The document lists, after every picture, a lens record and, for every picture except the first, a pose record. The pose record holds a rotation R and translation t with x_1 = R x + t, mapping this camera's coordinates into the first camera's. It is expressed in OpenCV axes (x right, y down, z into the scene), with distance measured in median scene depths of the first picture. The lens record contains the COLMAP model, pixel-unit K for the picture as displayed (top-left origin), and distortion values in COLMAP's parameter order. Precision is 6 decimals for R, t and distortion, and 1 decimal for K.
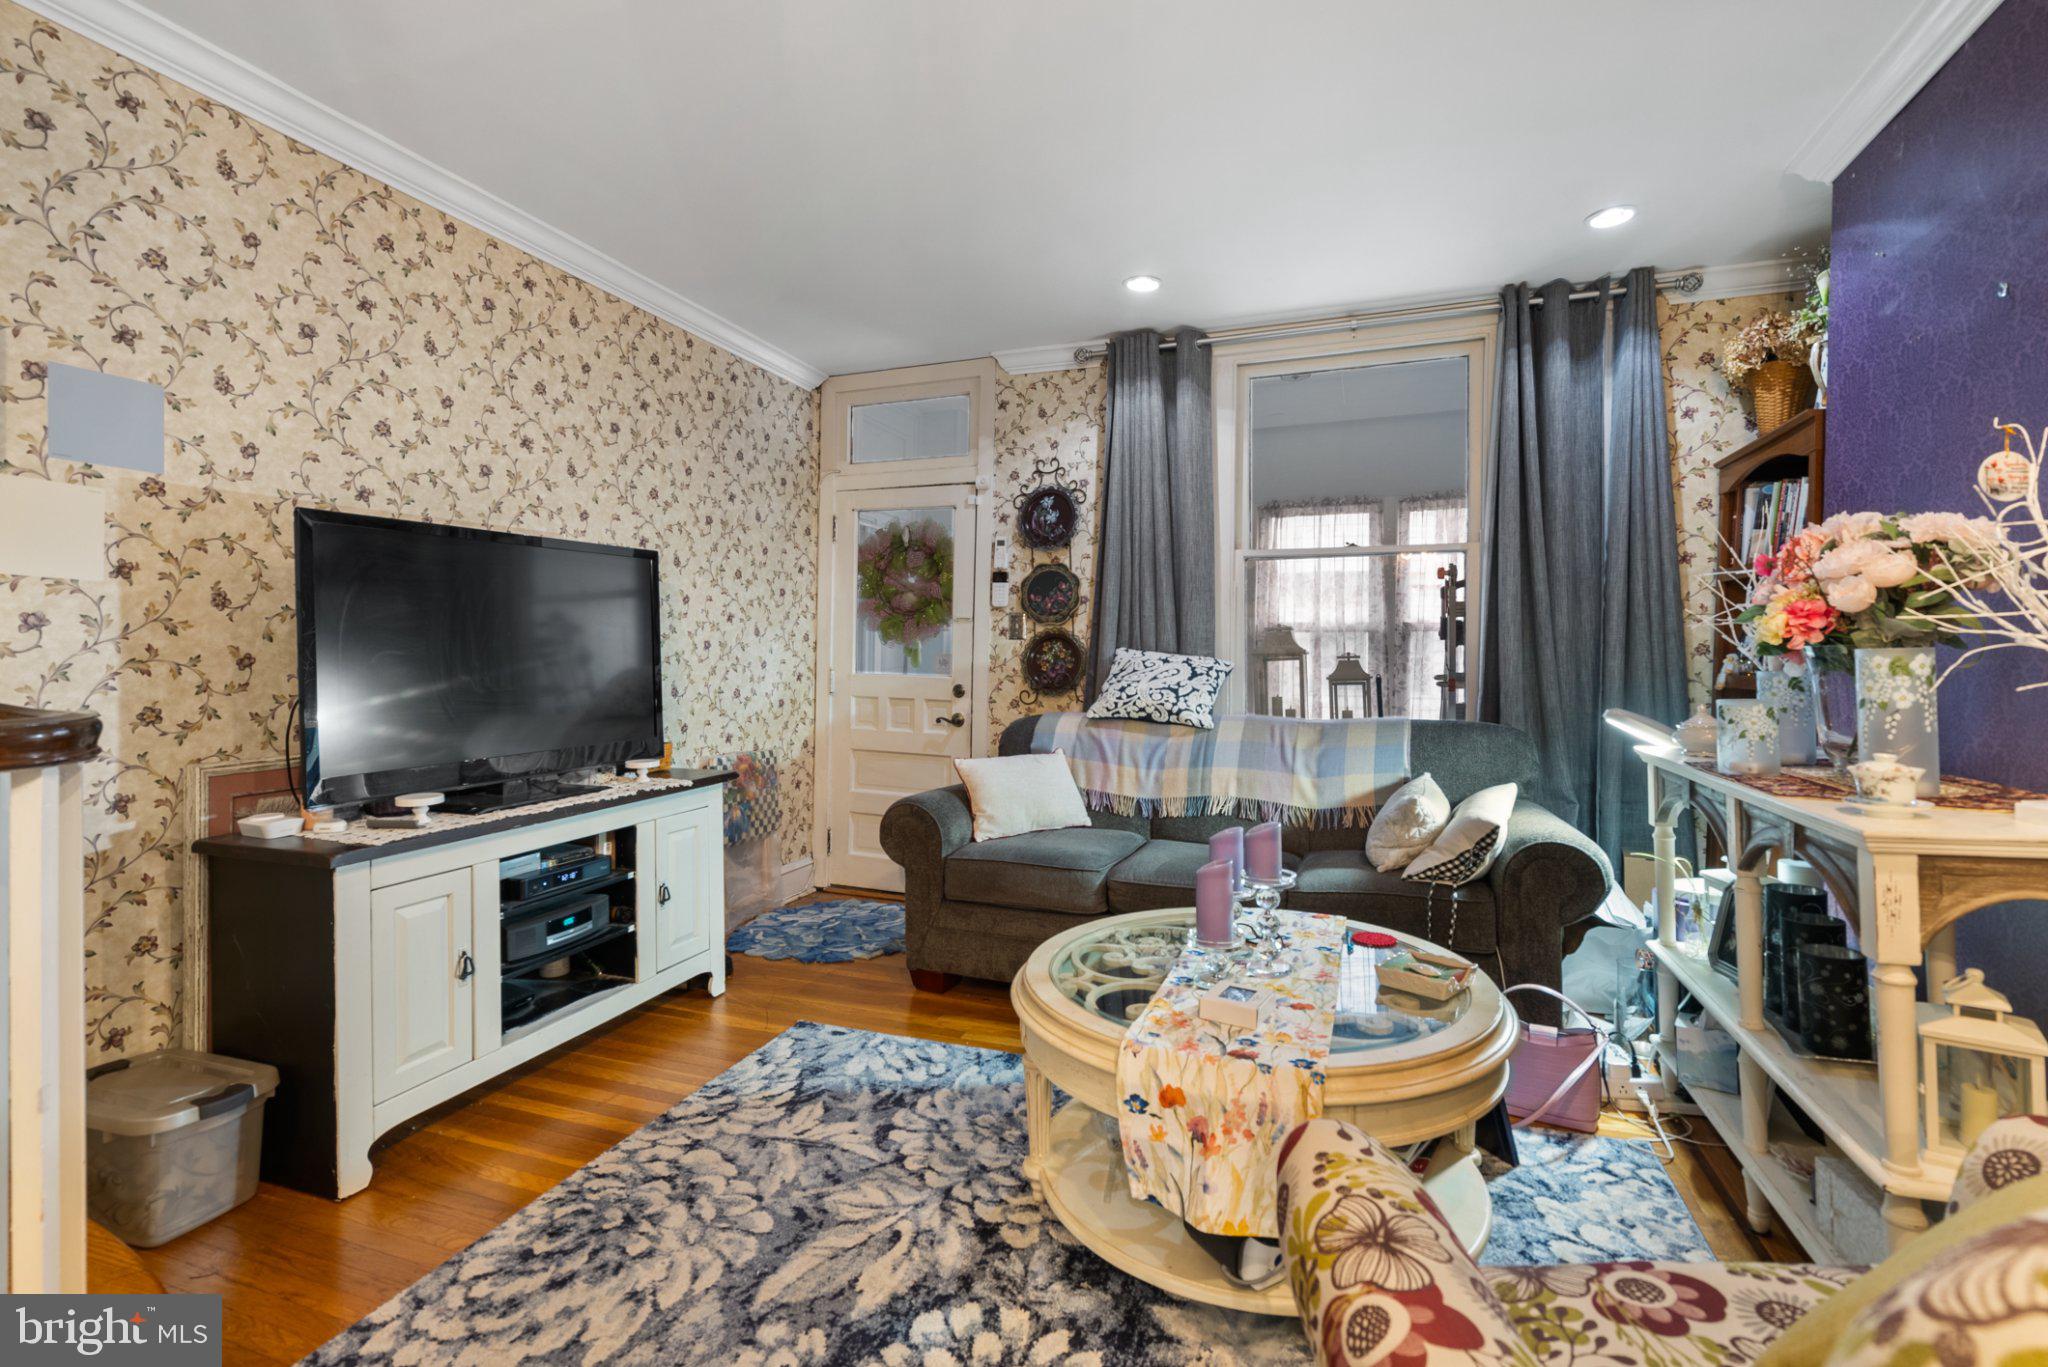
lens RADIAL K [[938.4, 0, 1022.7], [0, 938.4, 651.0], [0, 0, 1]] dist [-0.006026, 0.001288]
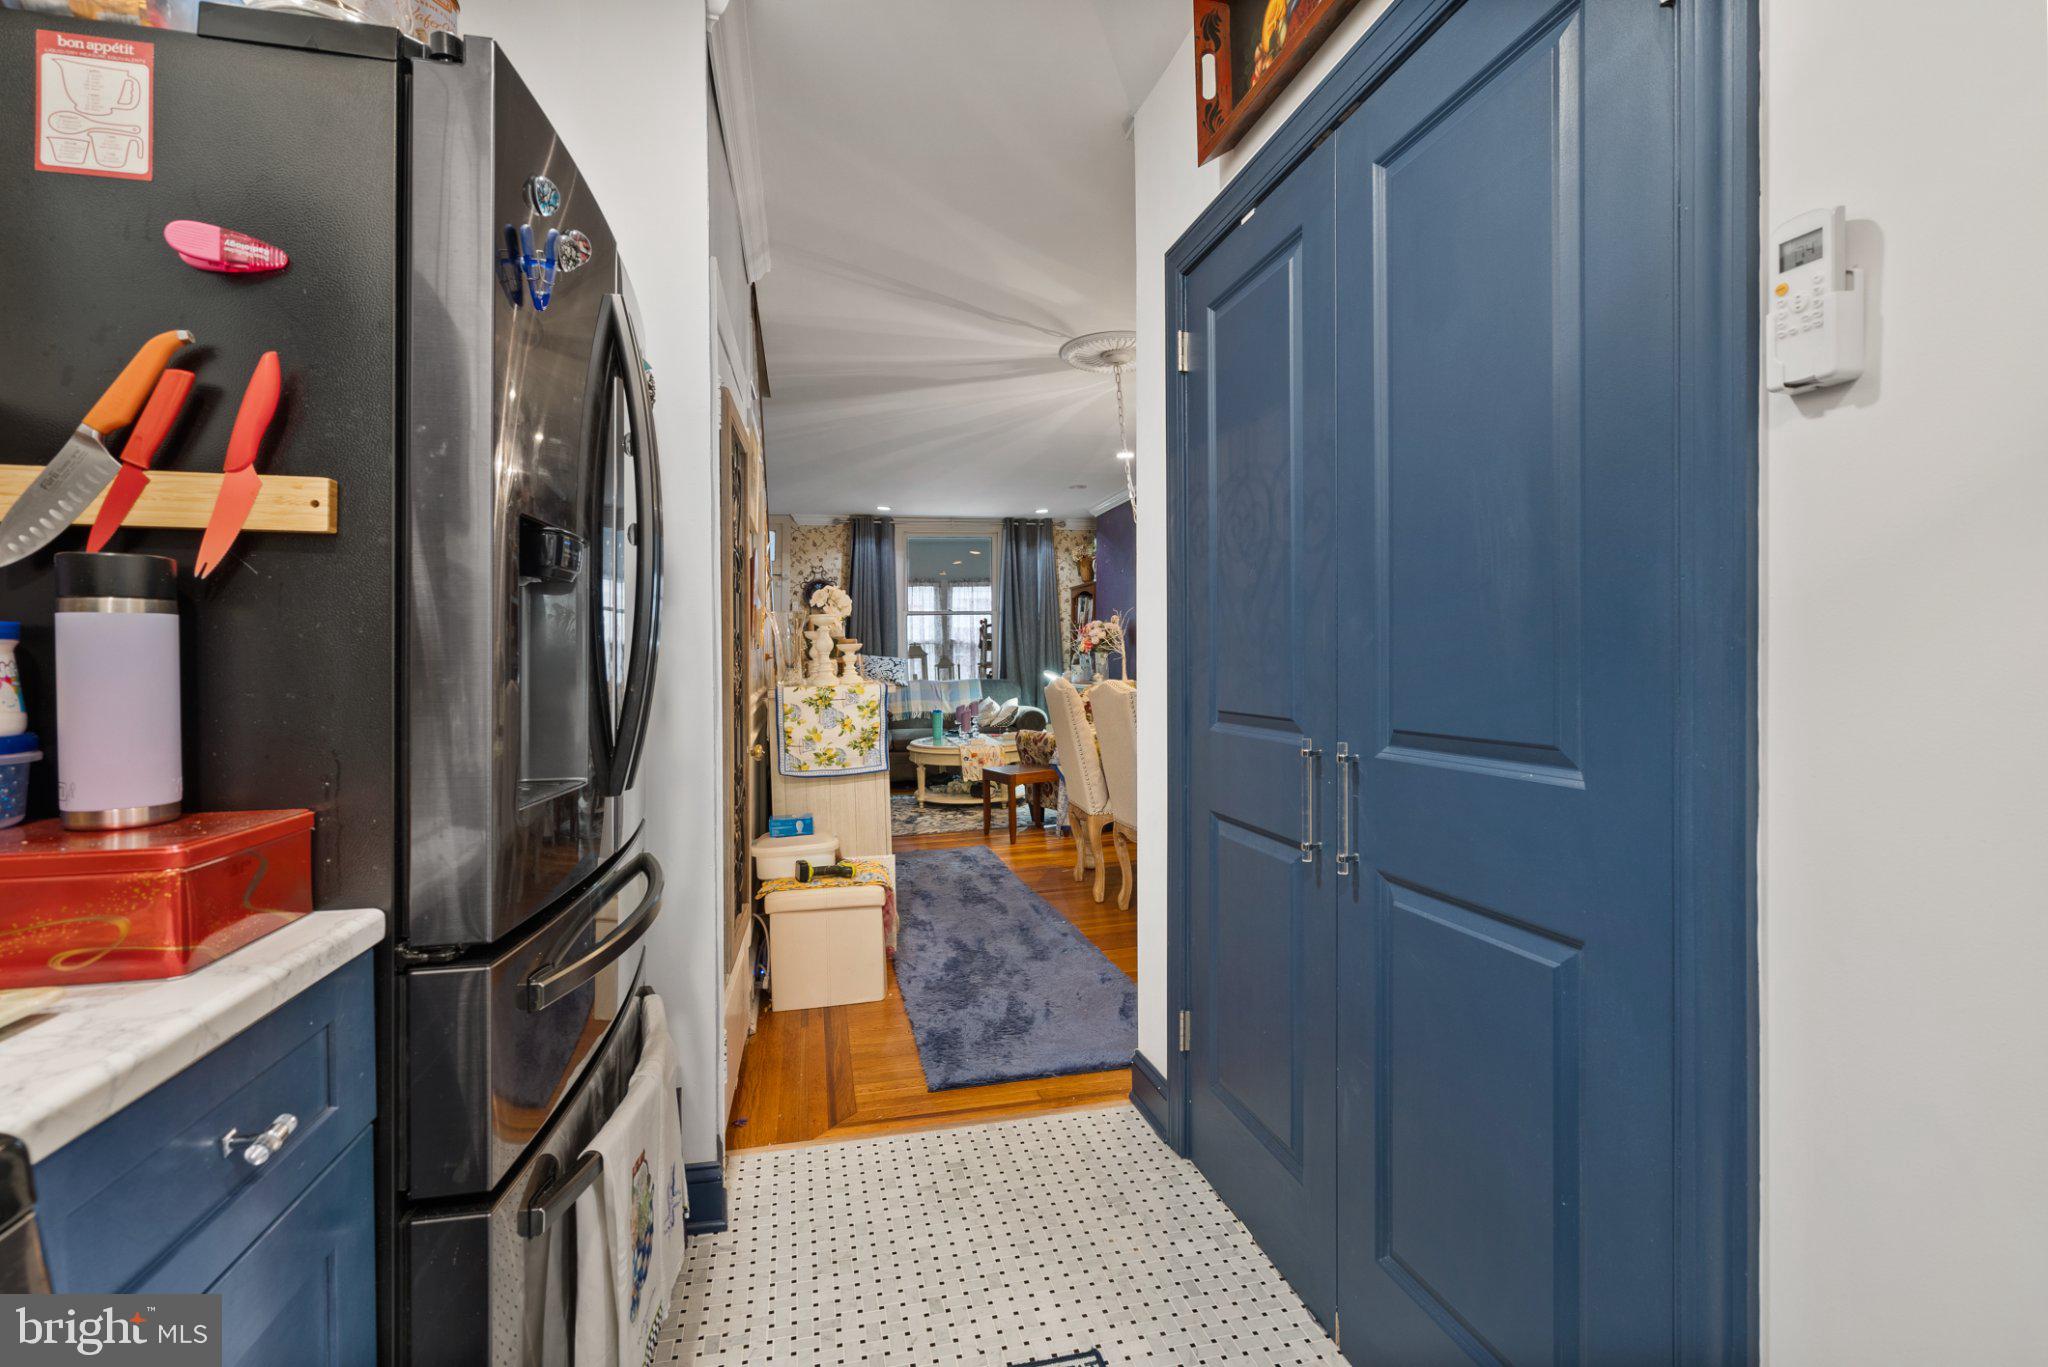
lens RADIAL K [[930.1, 0, 1012.2], [0, 930.1, 660.5], [0, 0, 1]] dist [-0.001362, 0.000217]
pose [[0.838228, -0.018535, 0.545004, -0.962746], [0.013665, 0.999822, 0.012986, -0.013851], [-0.545148, -0.003437, 0.838333, -1.291365]]
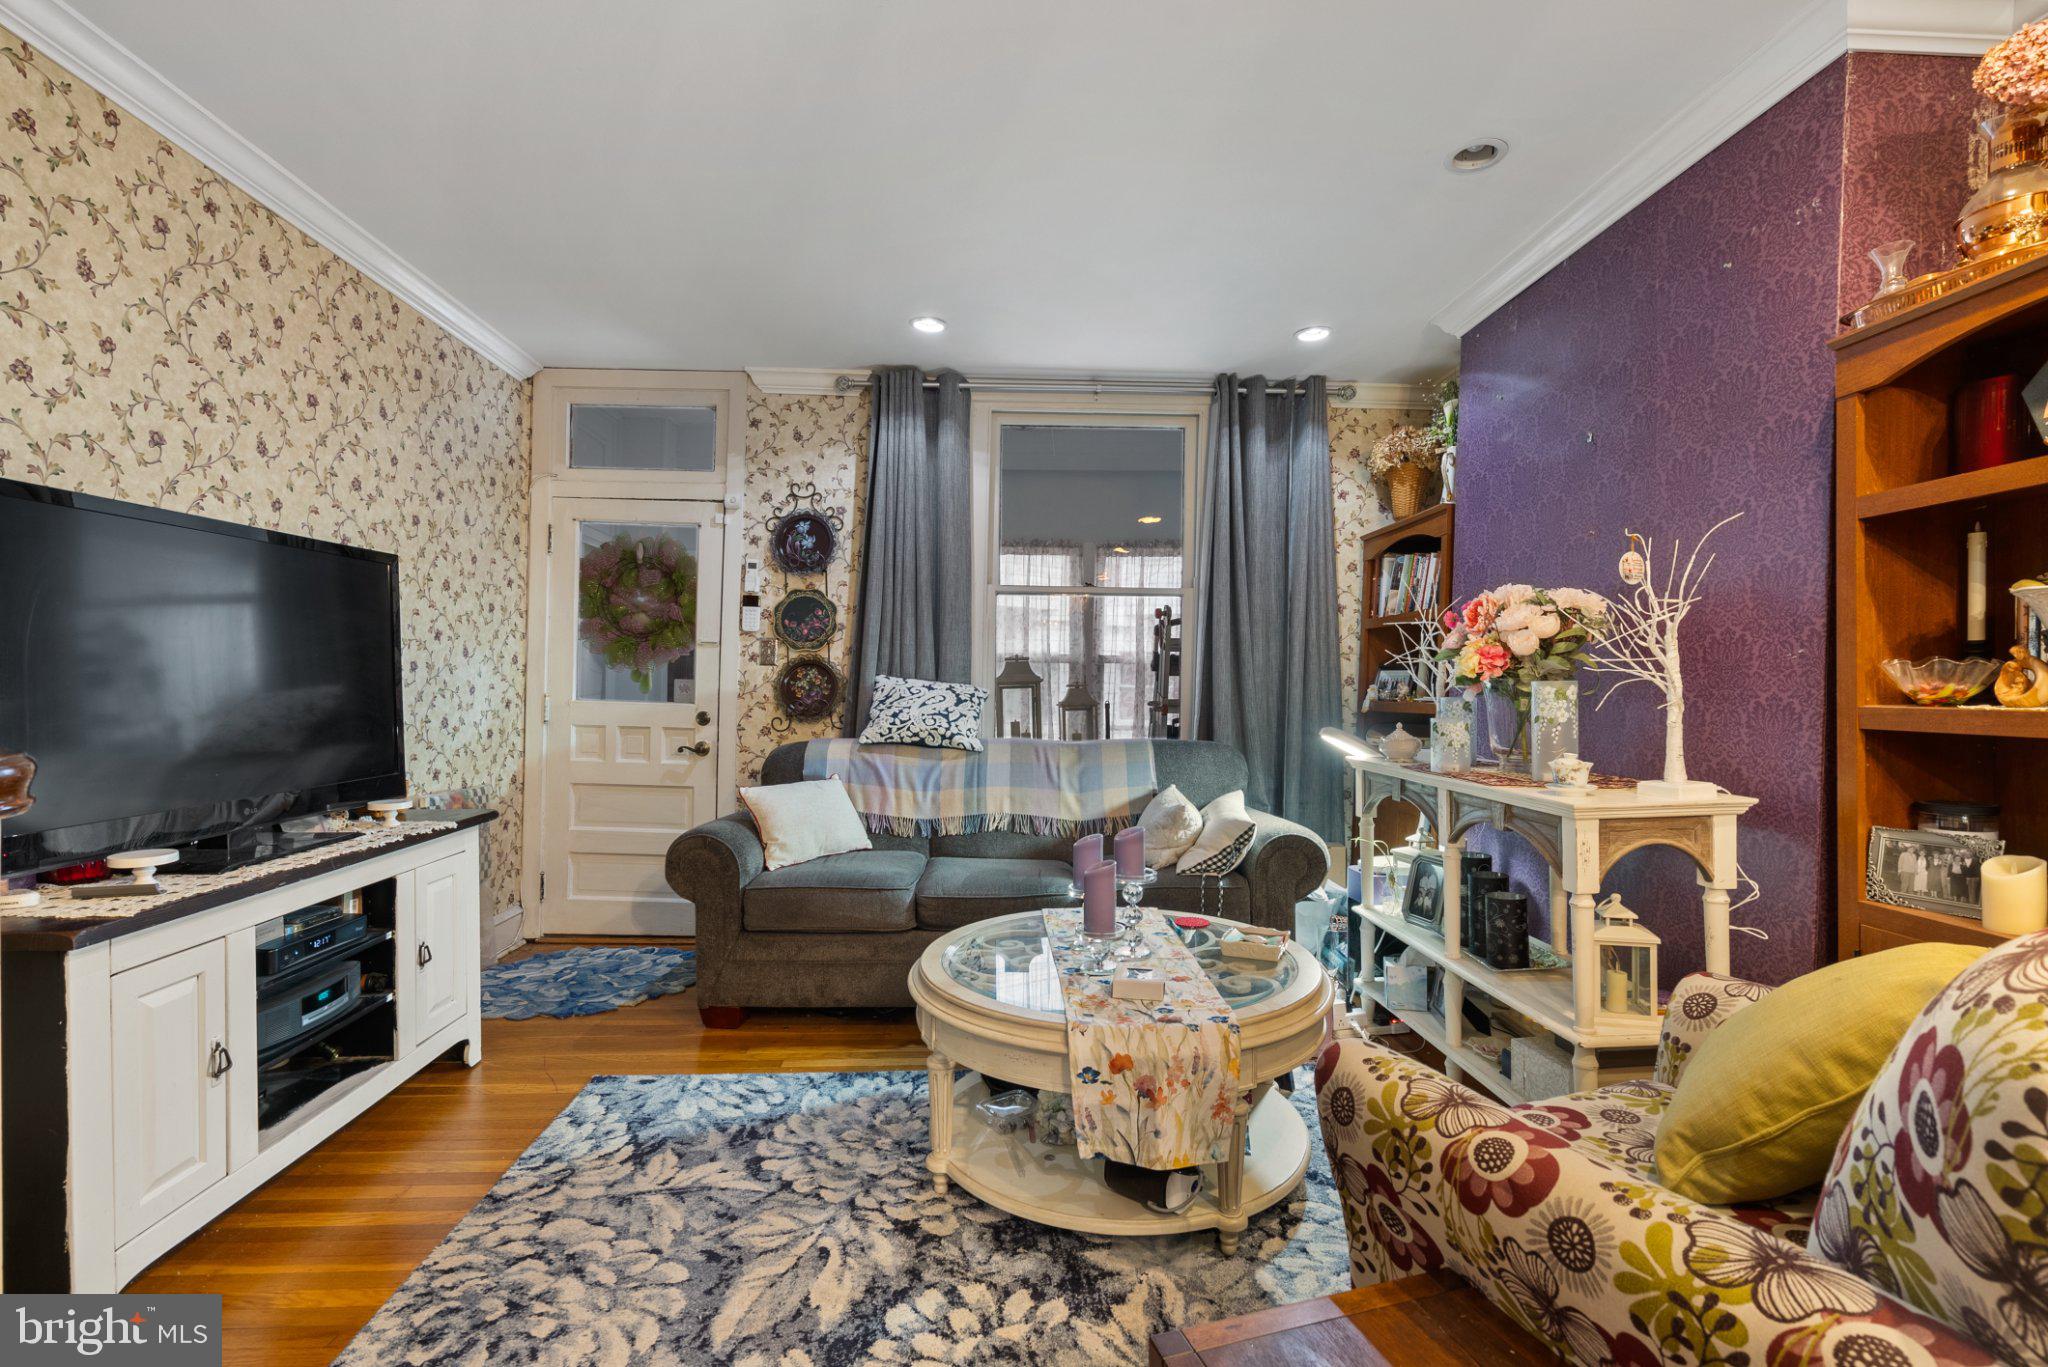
lens RADIAL K [[938.0, 0, 1022.2], [0, 938.0, 695.7], [0, 0, 1]] dist [-0.005917, 0.001304]
pose [[0.919809, 0.002662, 0.392357, -0.187168], [-0.009313, 0.999843, 0.015048, 0.002705], [-0.392255, -0.017496, 0.919690, -0.003333]]
